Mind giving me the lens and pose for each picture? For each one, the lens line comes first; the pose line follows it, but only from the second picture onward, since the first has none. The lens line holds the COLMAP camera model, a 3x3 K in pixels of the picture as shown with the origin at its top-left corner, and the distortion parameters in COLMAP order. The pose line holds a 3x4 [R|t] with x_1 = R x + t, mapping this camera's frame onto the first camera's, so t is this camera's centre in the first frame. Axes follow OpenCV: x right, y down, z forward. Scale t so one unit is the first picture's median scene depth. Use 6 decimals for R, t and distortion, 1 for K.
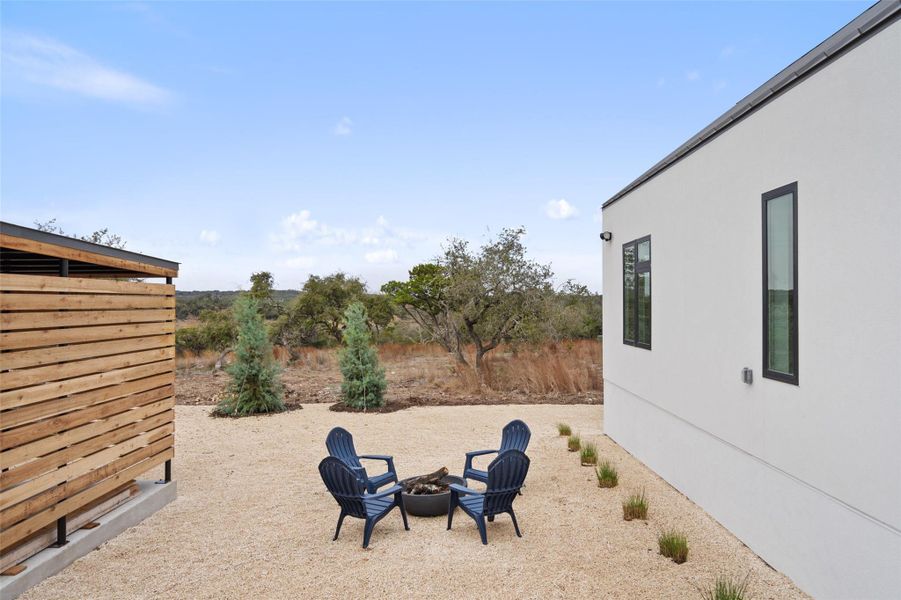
lens RADIAL K [[617.2, 0, 449.5], [0, 617.2, 300.7], [0, 0, 1]] dist [0.004293, 0.000400]
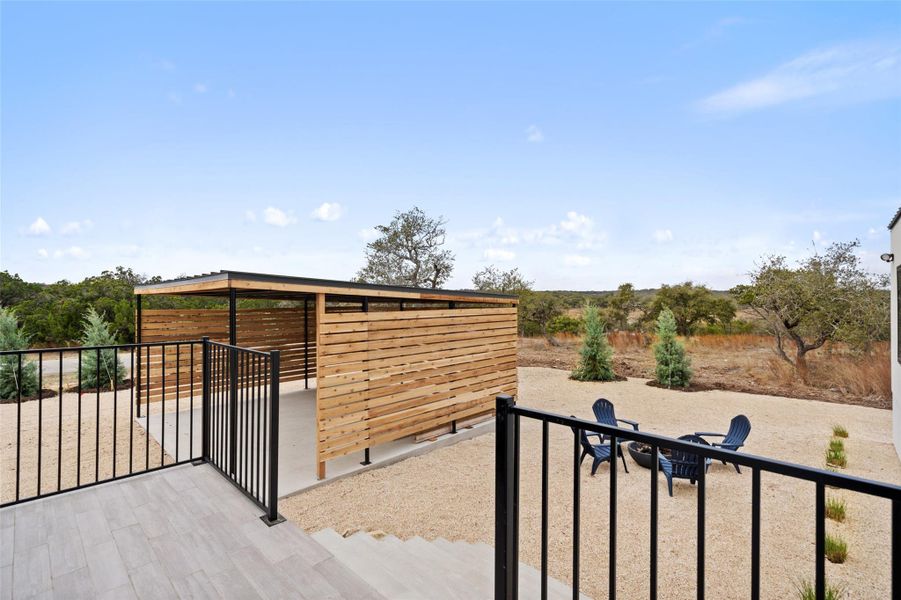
lens RADIAL K [[410.3, 0, 451.6], [0, 410.3, 299.4], [0, 0, 1]] dist [-0.004303, 0.003377]
pose [[0.735247, -0.003468, -0.677791, 0.172067], [0.006711, 0.999975, 0.002163, -0.038174], [0.677766, -0.006138, 0.735252, -0.027946]]
